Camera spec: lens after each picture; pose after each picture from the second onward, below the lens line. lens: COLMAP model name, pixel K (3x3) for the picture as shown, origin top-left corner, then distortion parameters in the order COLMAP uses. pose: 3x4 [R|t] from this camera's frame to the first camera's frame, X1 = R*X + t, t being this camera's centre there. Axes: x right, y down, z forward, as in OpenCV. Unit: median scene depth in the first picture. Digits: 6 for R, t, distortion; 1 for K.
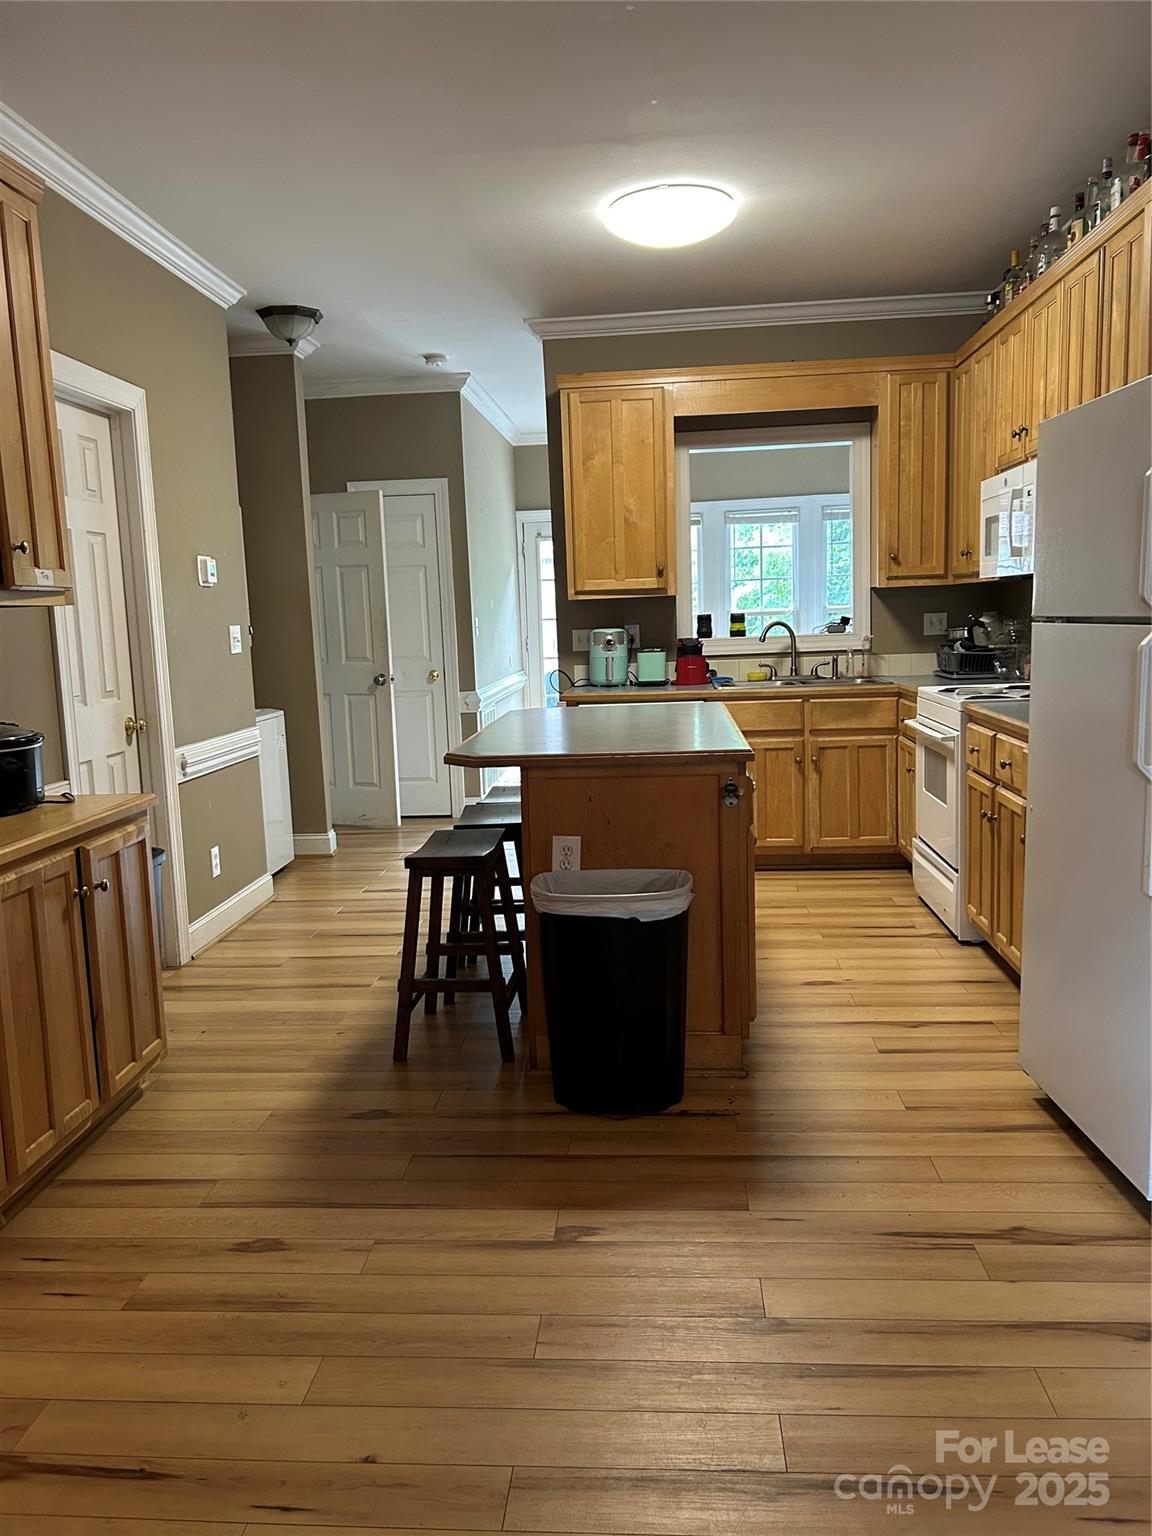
lens RADIAL K [[1157.4, 0, 574.7], [0, 1157.4, 761.2], [0, 0, 1]] dist [0.009863, -0.030937]
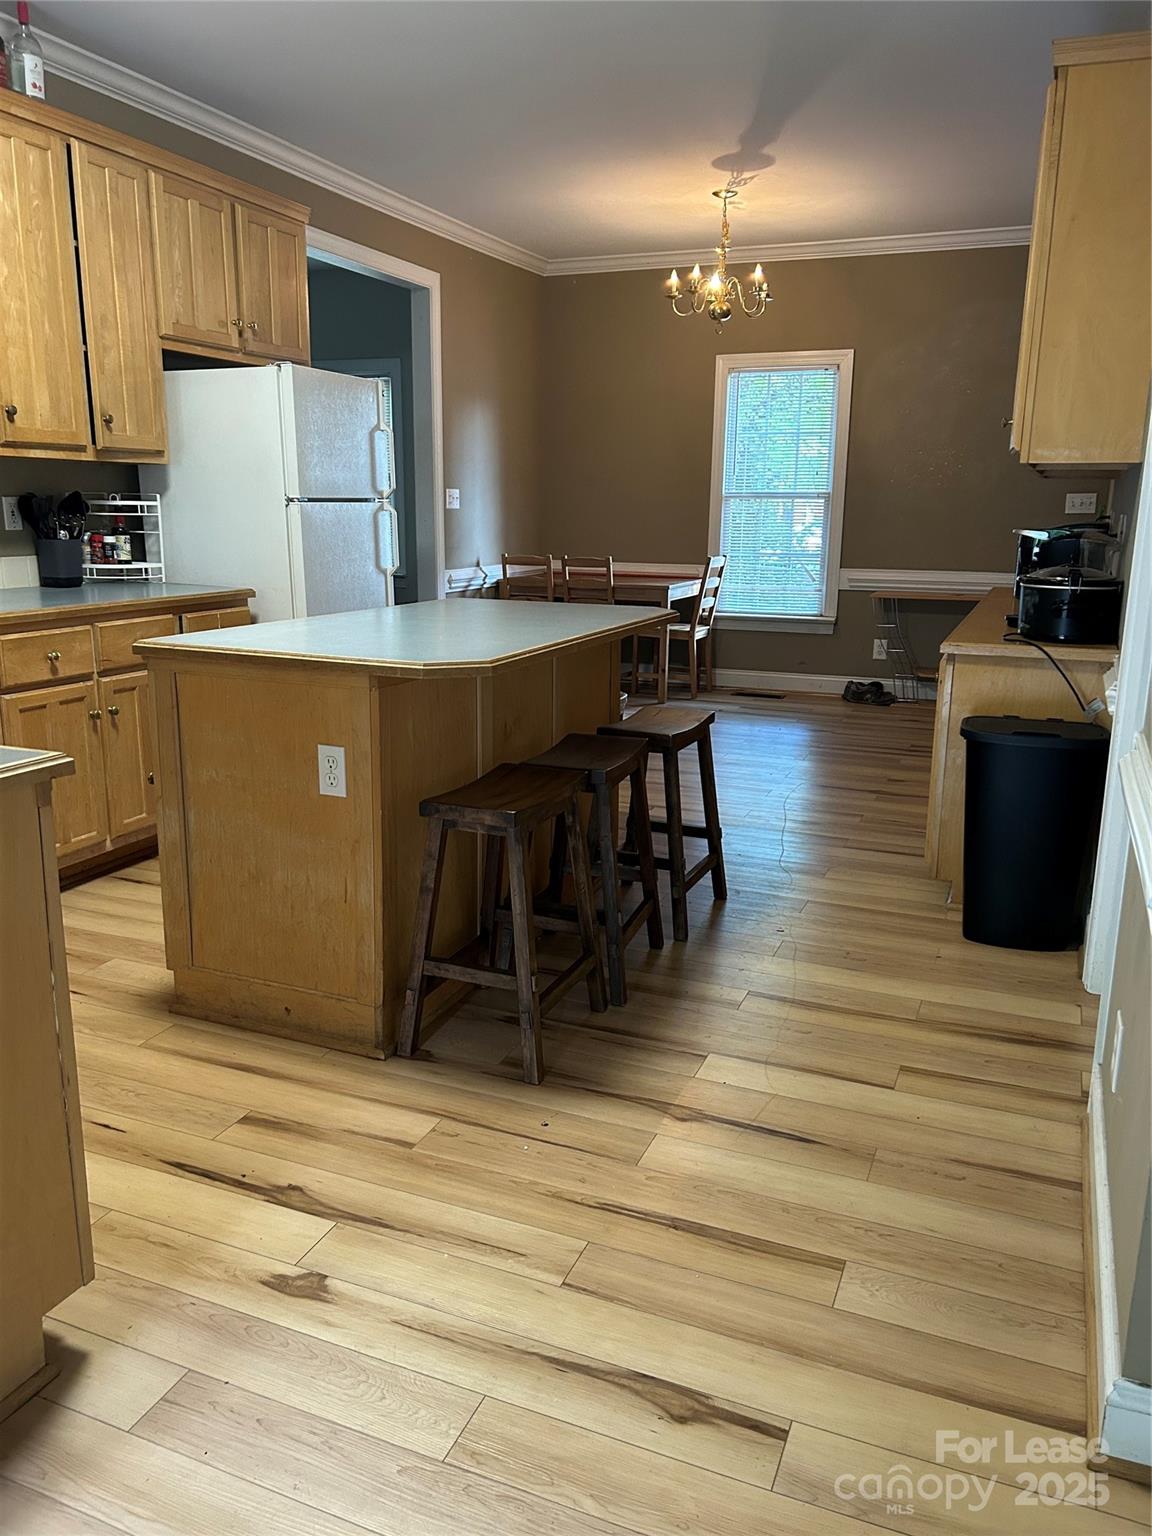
lens RADIAL K [[1157.4, 0, 574.7], [0, 1157.4, 761.2], [0, 0, 1]] dist [0.009863, -0.030937]
pose [[-0.950500, -0.042799, 0.307761, -0.209427], [0.064726, 0.941468, 0.330829, -0.139527], [-0.303907, 0.334373, -0.892096, 1.181922]]
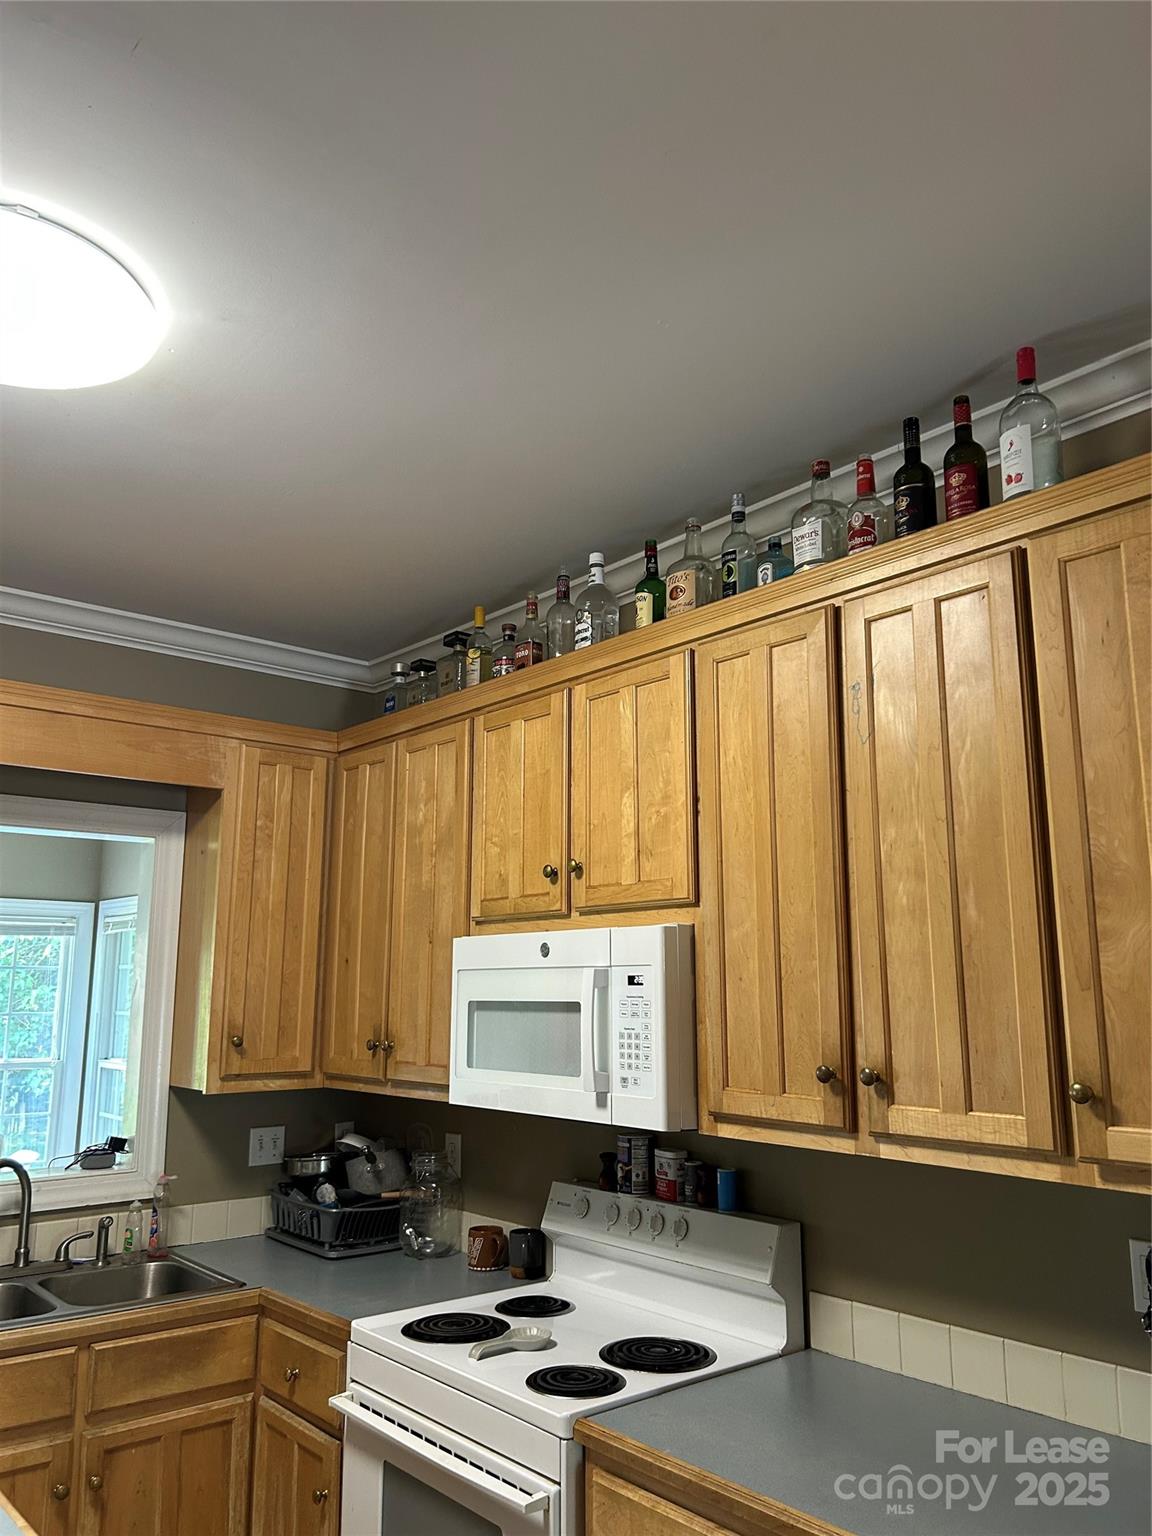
lens RADIAL K [[1157.4, 0, 574.7], [0, 1157.4, 761.2], [0, 0, 1]] dist [0.009863, -0.030937]
pose [[0.711952, 0.180842, 0.678543, -0.025303], [0.058268, 0.947726, -0.313721, -0.117909], [-0.699806, 0.262891, 0.664198, 0.459761]]
